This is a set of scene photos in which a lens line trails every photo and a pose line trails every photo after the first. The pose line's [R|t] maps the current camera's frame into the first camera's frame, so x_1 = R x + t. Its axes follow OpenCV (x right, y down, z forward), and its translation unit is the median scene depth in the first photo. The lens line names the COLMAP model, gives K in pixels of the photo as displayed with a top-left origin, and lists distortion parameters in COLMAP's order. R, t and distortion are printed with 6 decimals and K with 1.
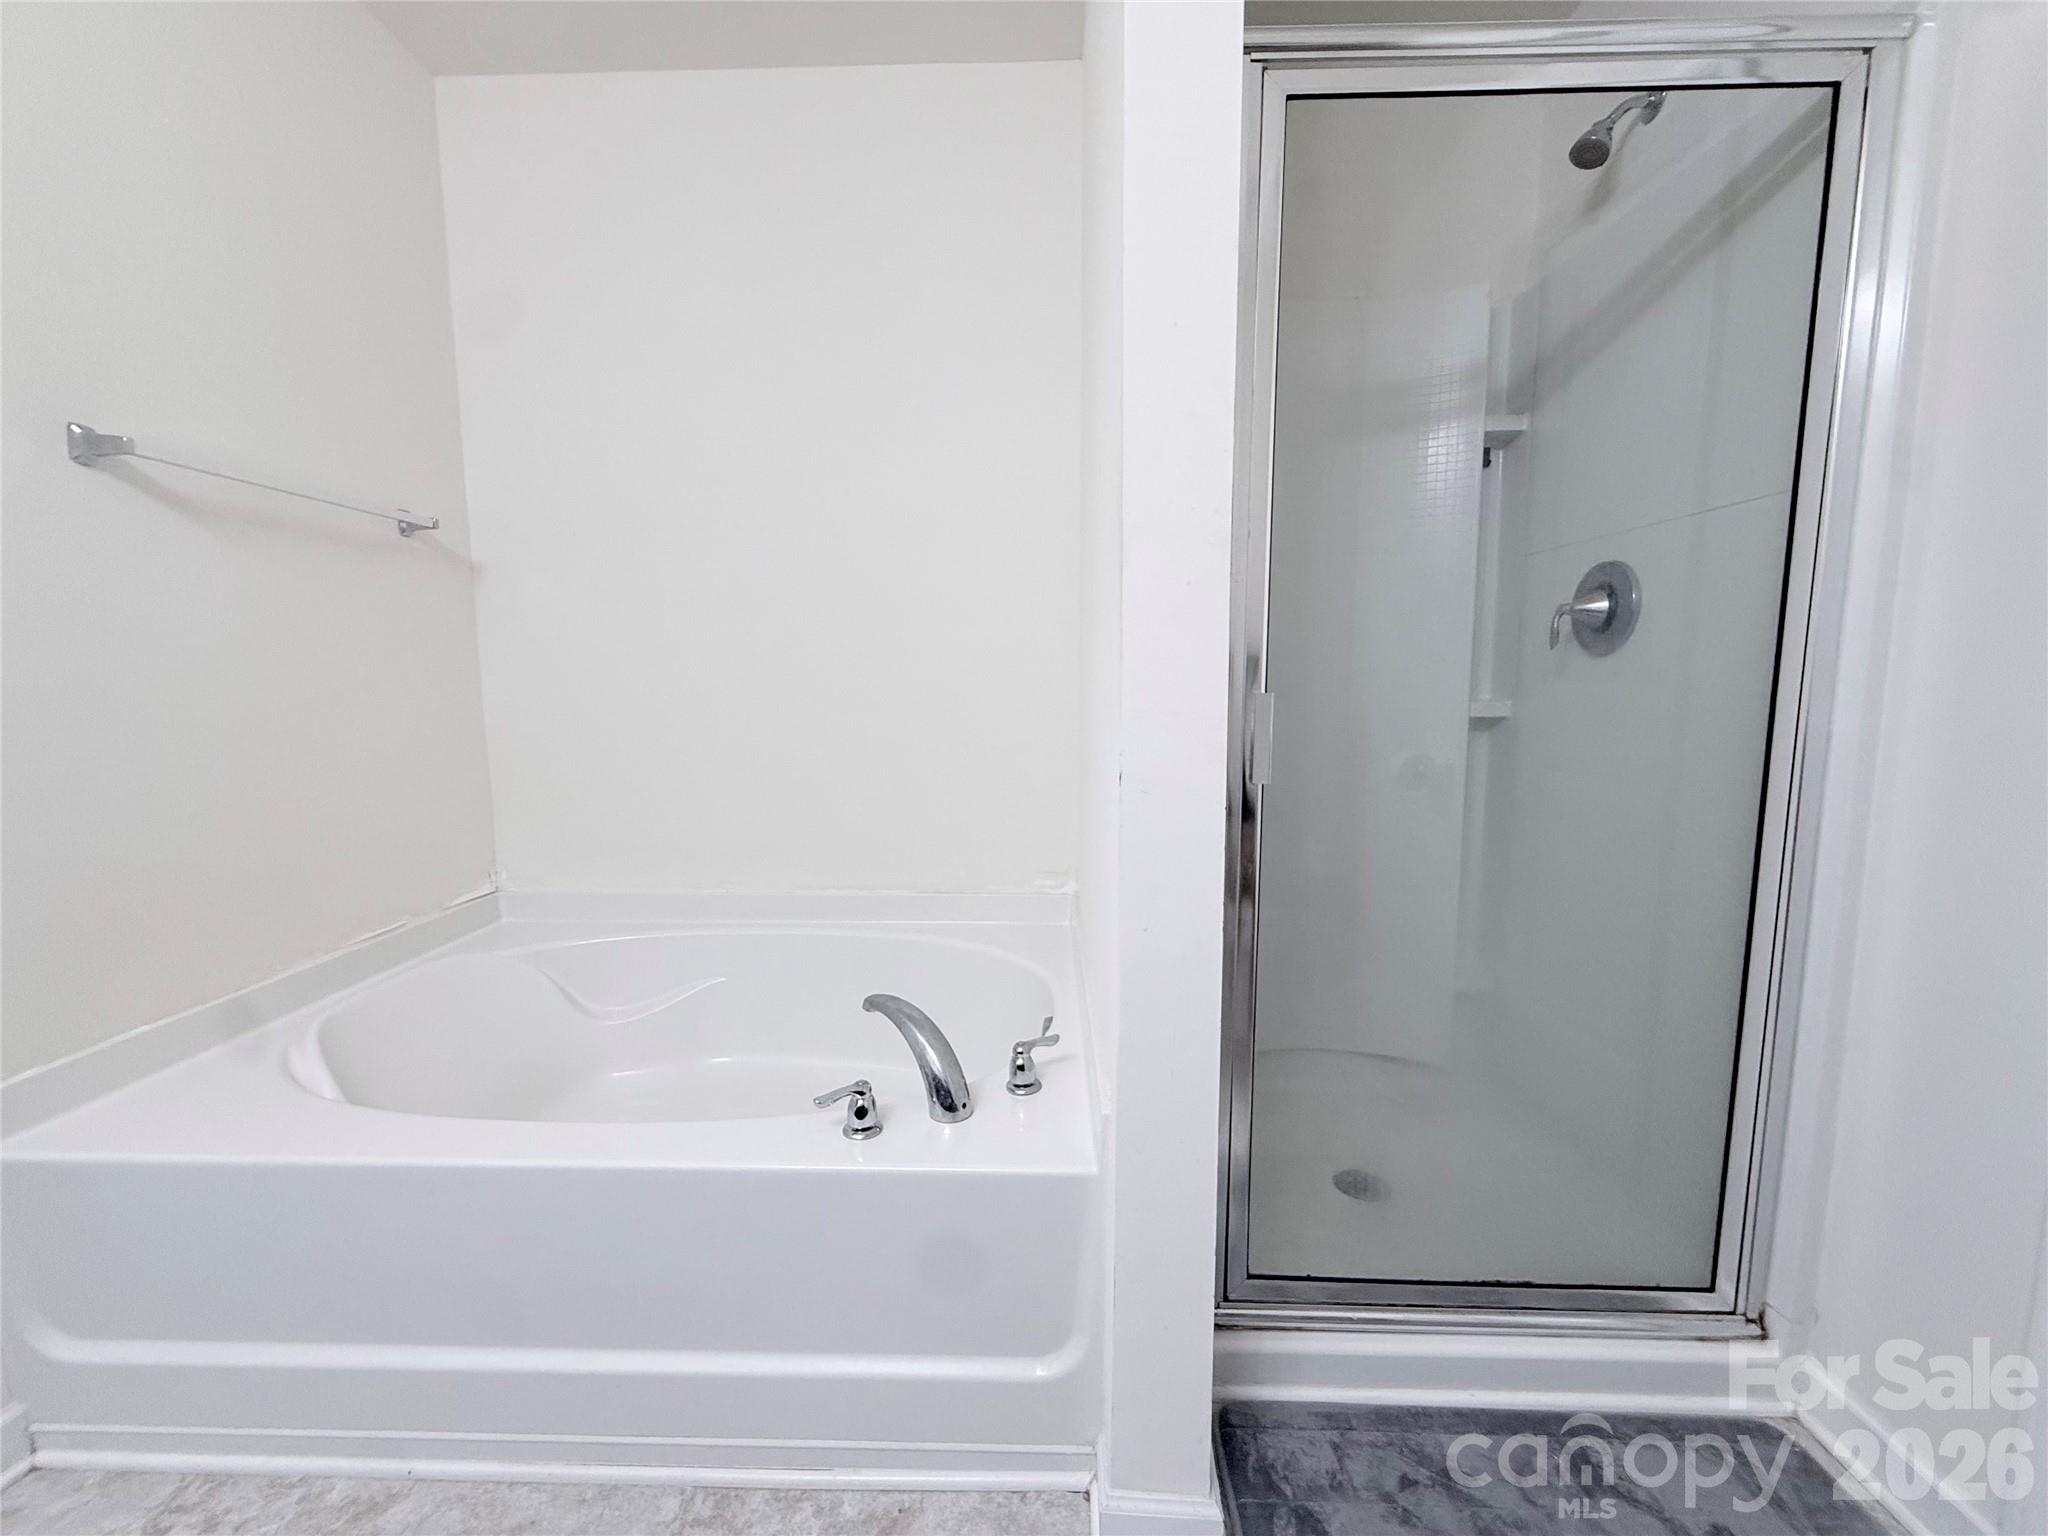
lens RADIAL K [[815.0, 0, 1017.8], [0, 815.0, 768.2], [0, 0, 1]] dist [0.006331, -0.000620]
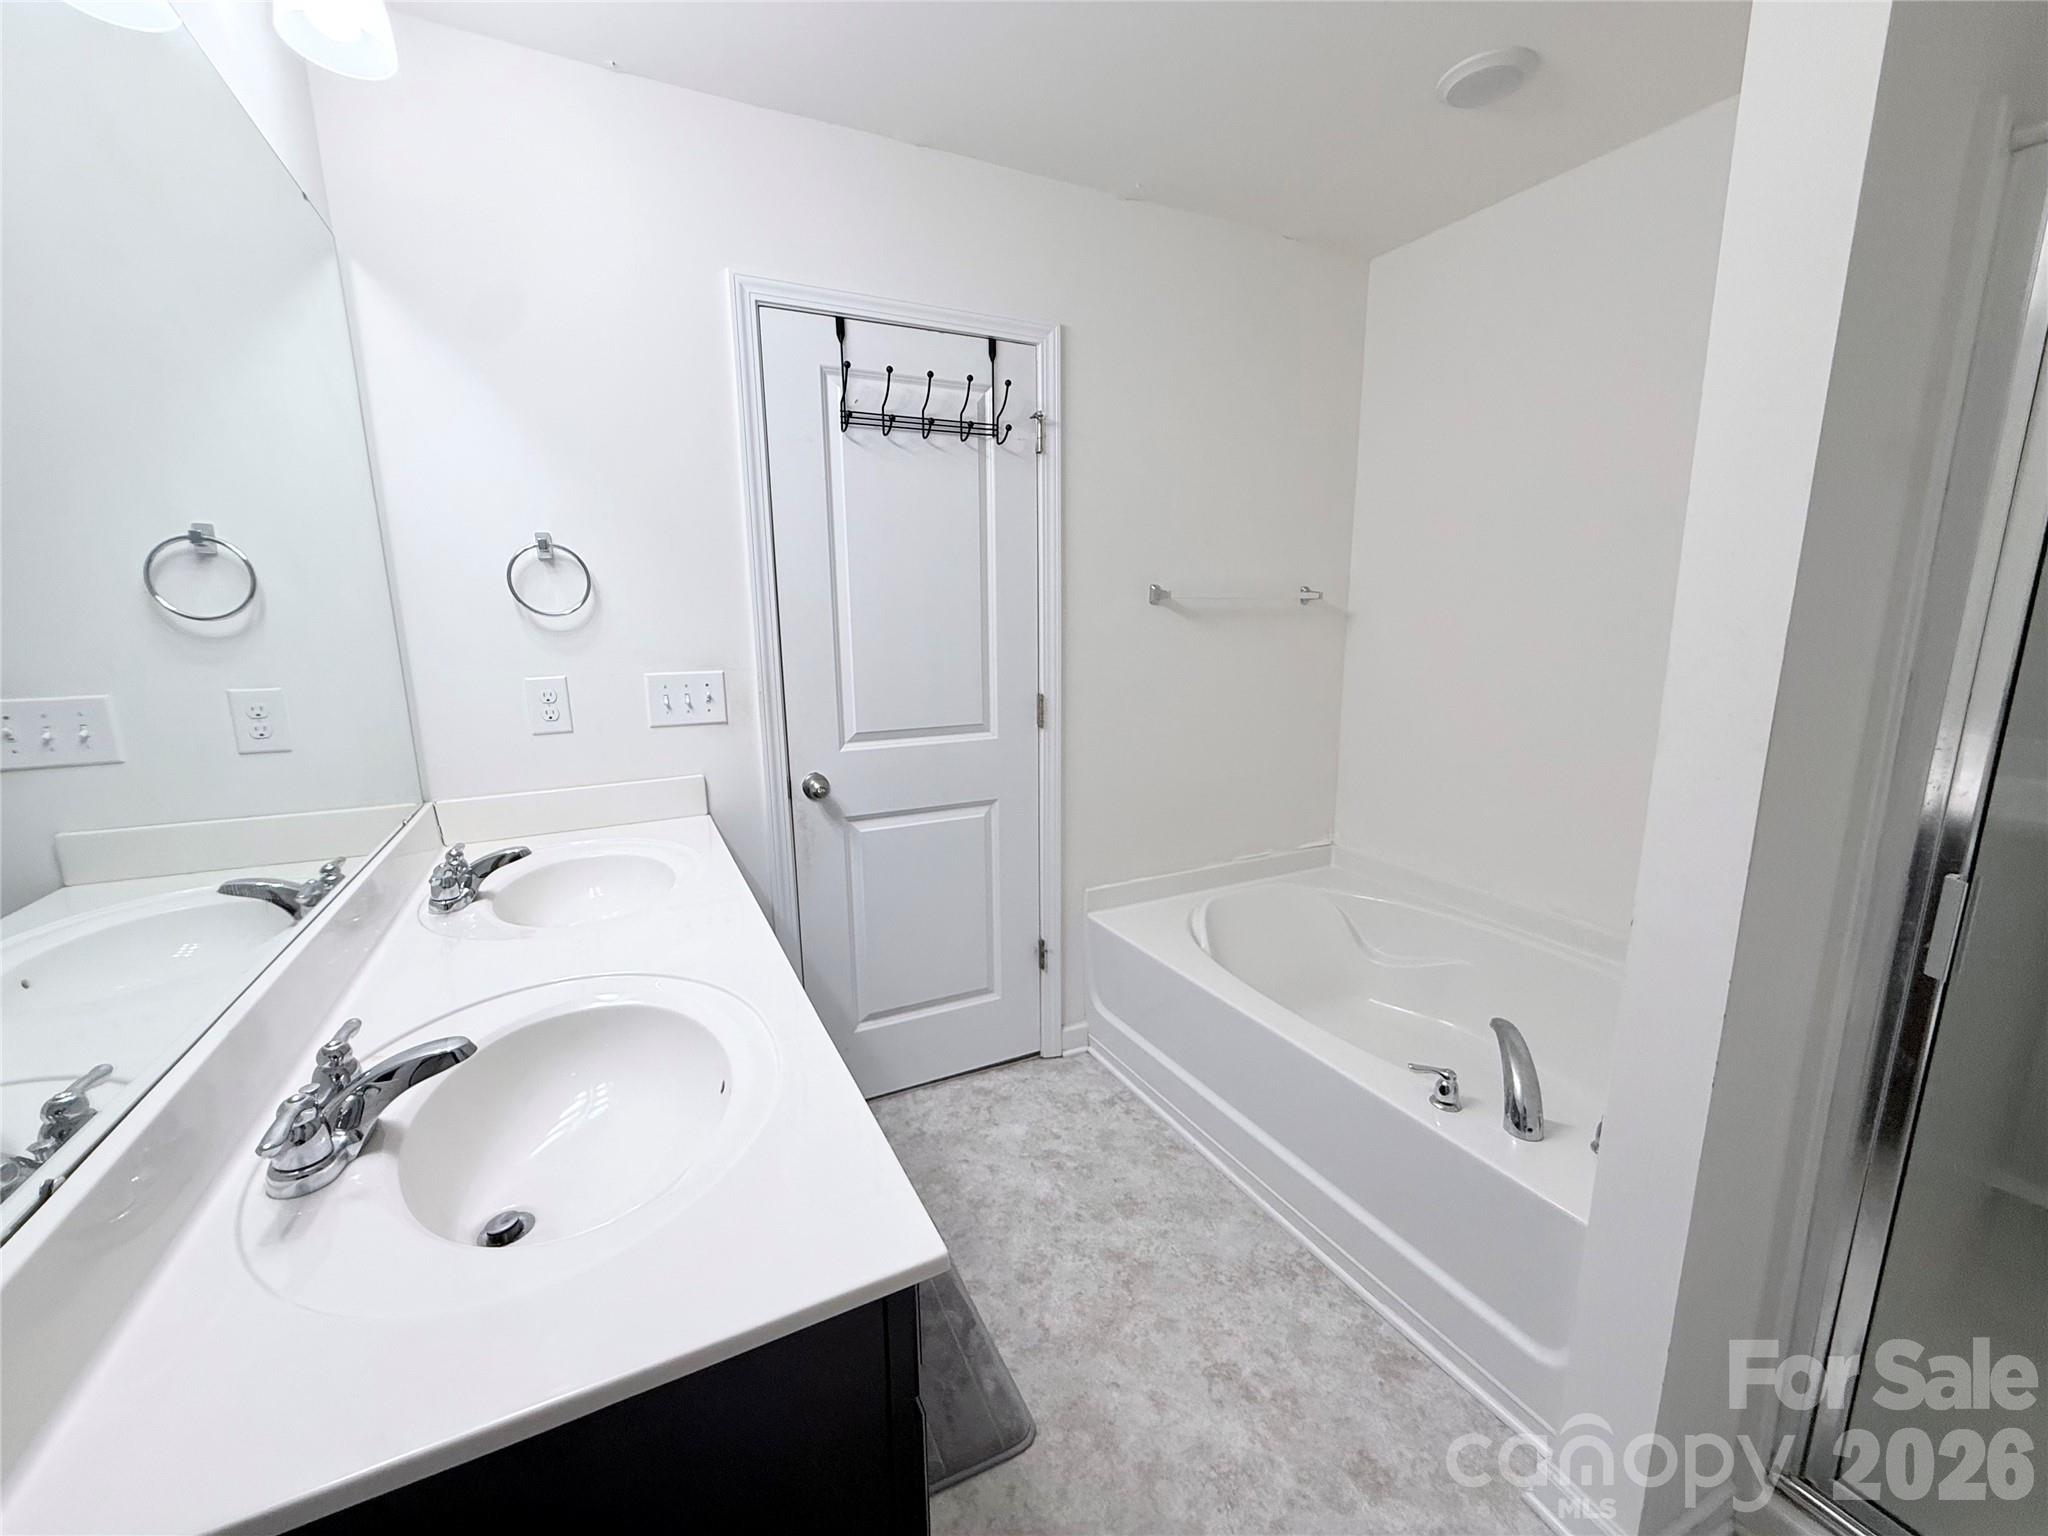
lens RADIAL K [[815.0, 0, 1017.8], [0, 815.0, 768.2], [0, 0, 1]] dist [0.006331, -0.000620]
pose [[0.479434, 0.164749, -0.861975, 0.546240], [-0.090058, 0.986271, 0.138415, -0.233523], [0.872945, 0.011267, 0.487689, -0.296143]]
